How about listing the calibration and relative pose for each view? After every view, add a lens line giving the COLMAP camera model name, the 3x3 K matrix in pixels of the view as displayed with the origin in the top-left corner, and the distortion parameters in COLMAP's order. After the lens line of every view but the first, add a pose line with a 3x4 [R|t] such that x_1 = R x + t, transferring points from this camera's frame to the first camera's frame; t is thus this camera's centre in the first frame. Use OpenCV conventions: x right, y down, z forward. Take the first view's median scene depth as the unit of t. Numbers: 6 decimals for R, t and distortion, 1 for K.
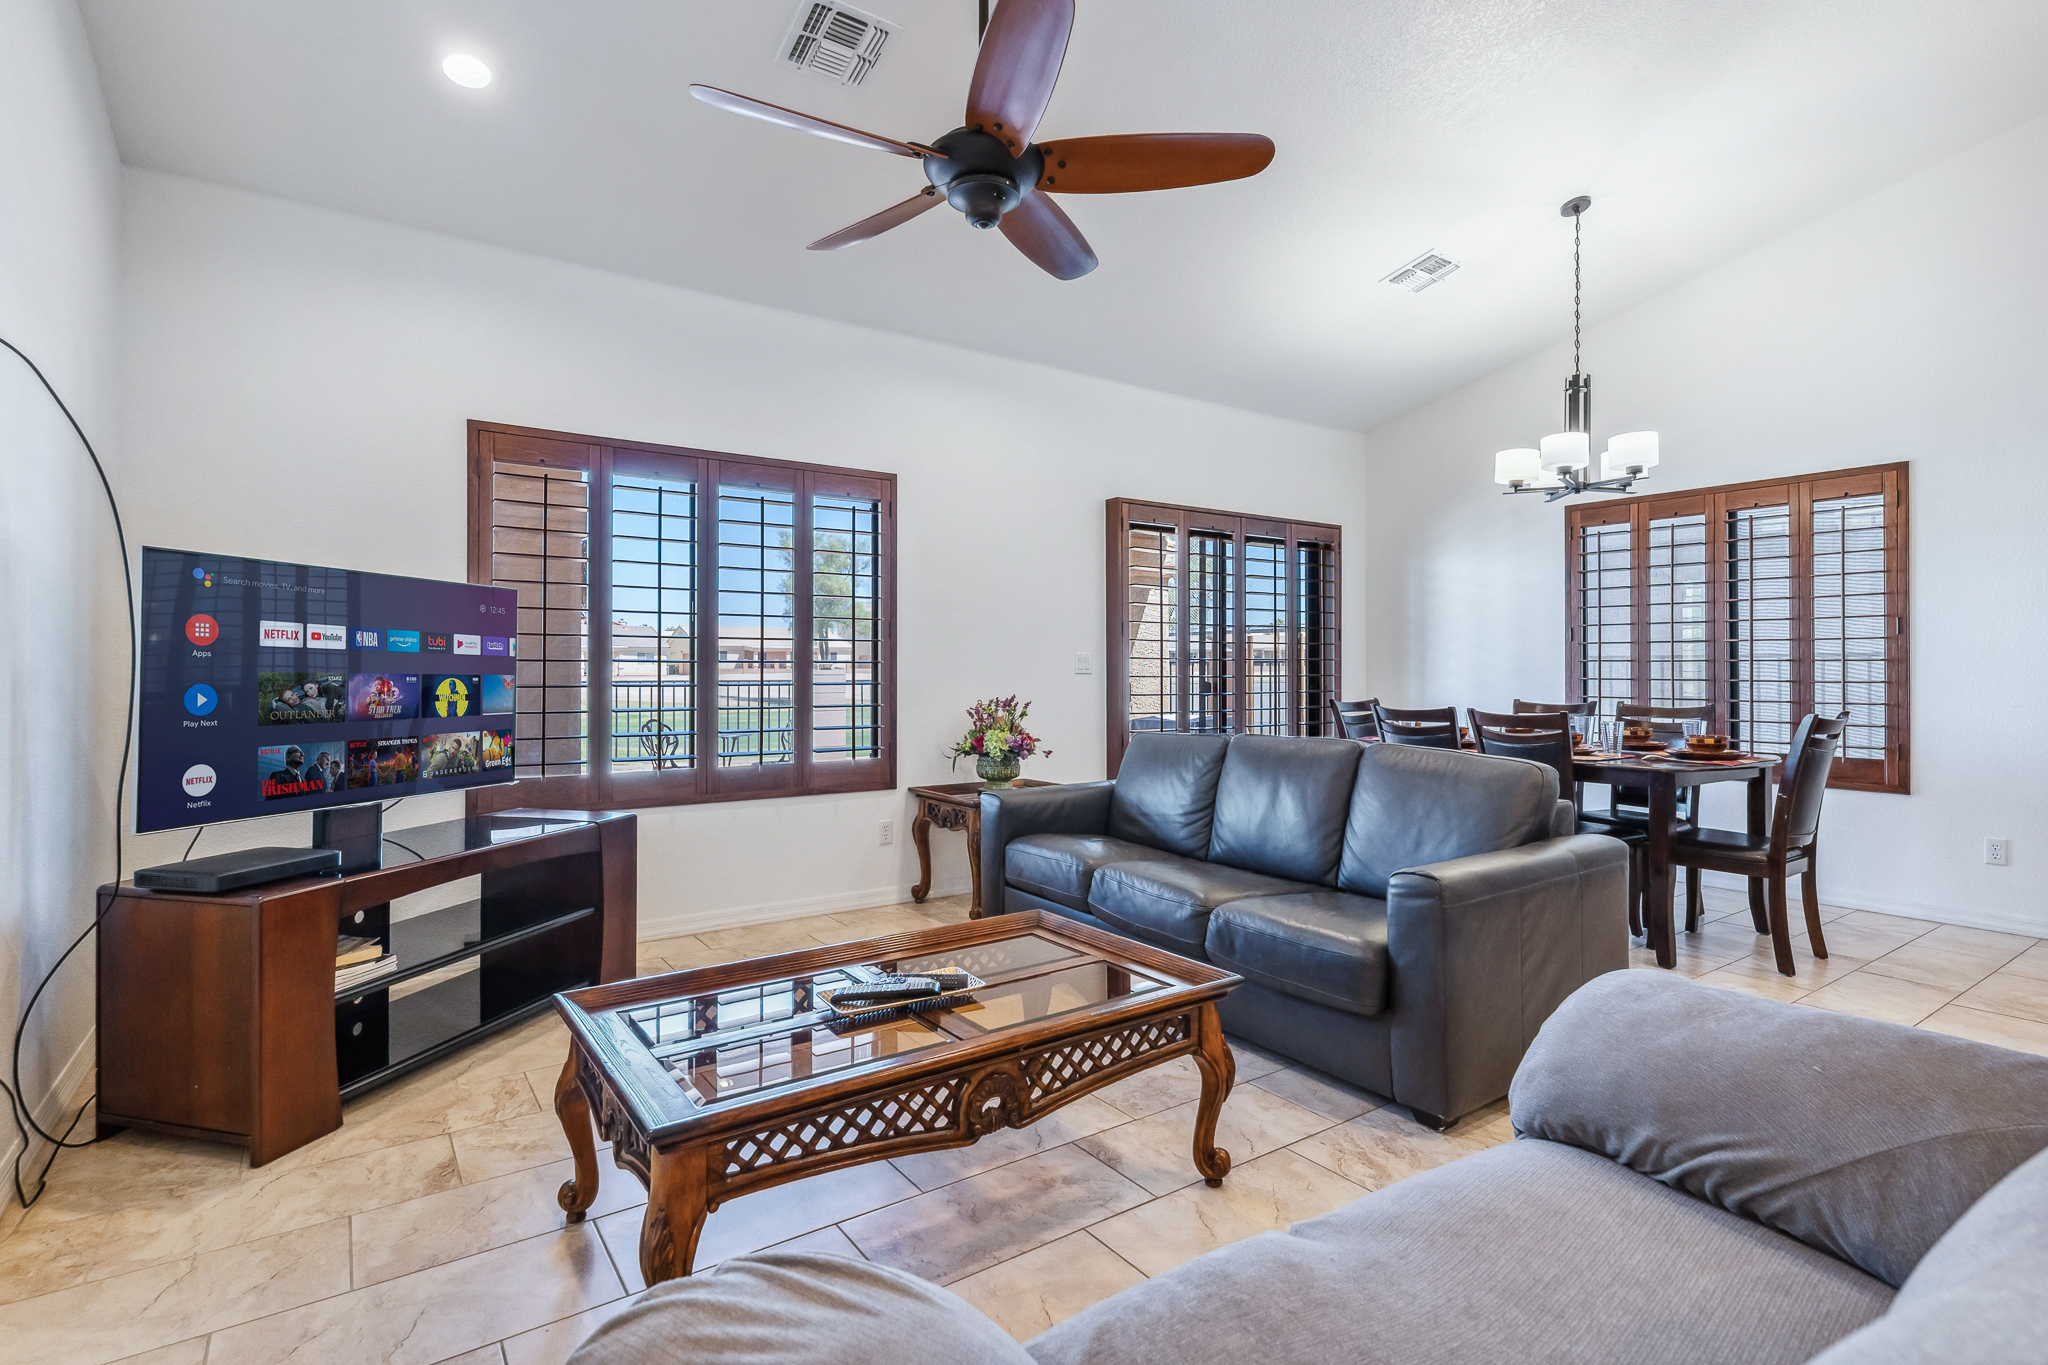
lens RADIAL K [[971.2, 0, 1010.7], [0, 971.2, 670.0], [0, 0, 1]] dist [0.002205, 0.000340]
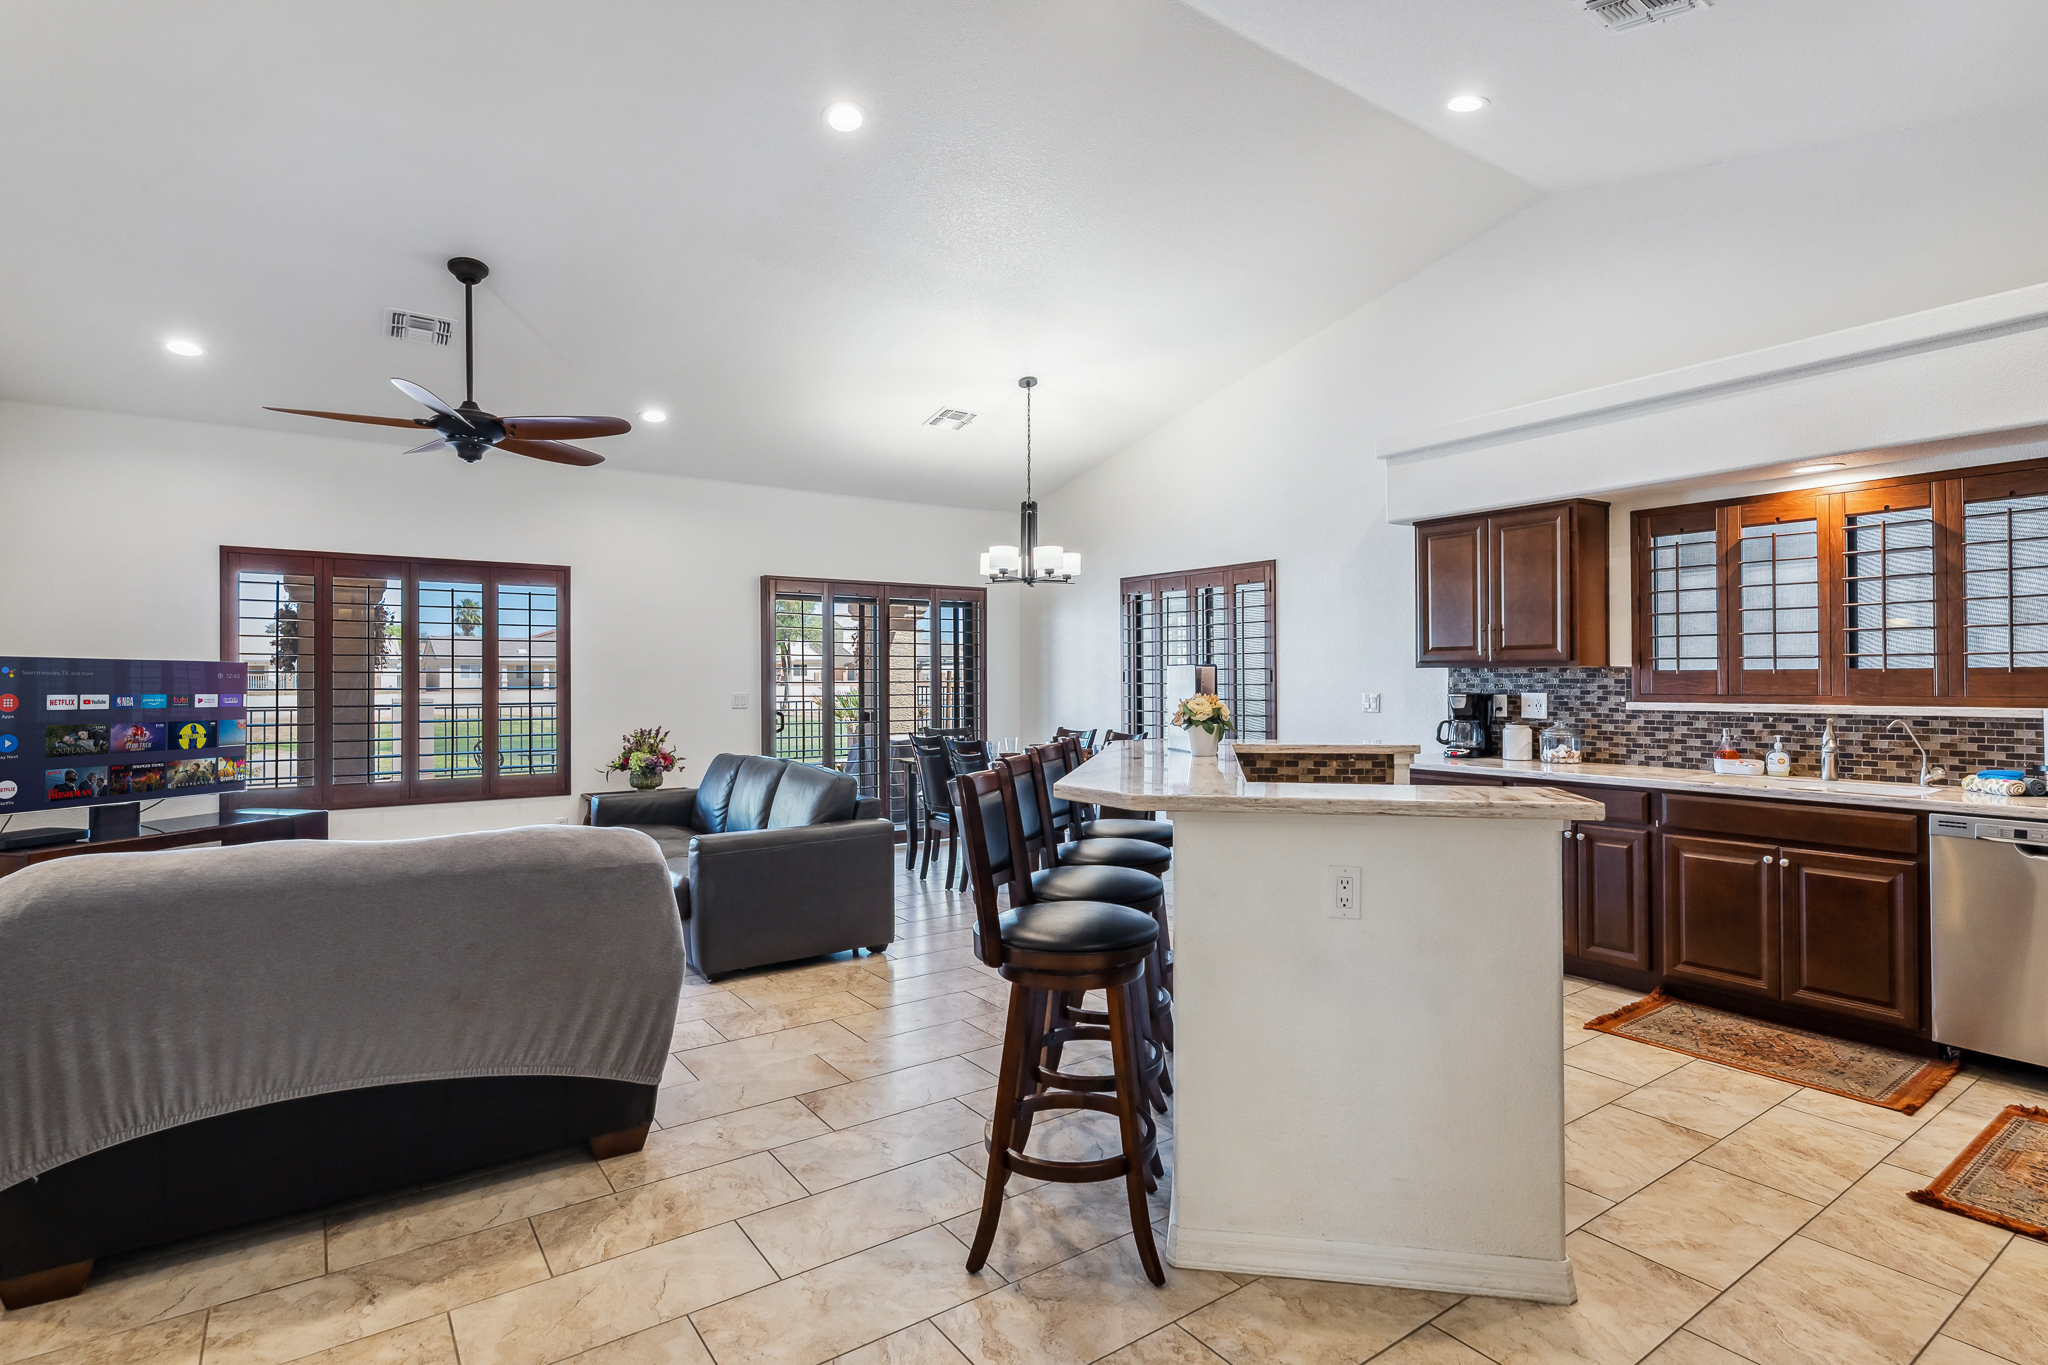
lens RADIAL K [[1006.7, 0, 1024.0], [0, 1006.7, 682.5], [0, 0, 1]] dist [0.000739, -0.000966]
pose [[0.999911, -0.003154, 0.012941, 0.594065], [0.003061, 0.999969, 0.007186, -0.052768], [-0.012963, -0.007145, 0.999890, -0.505172]]
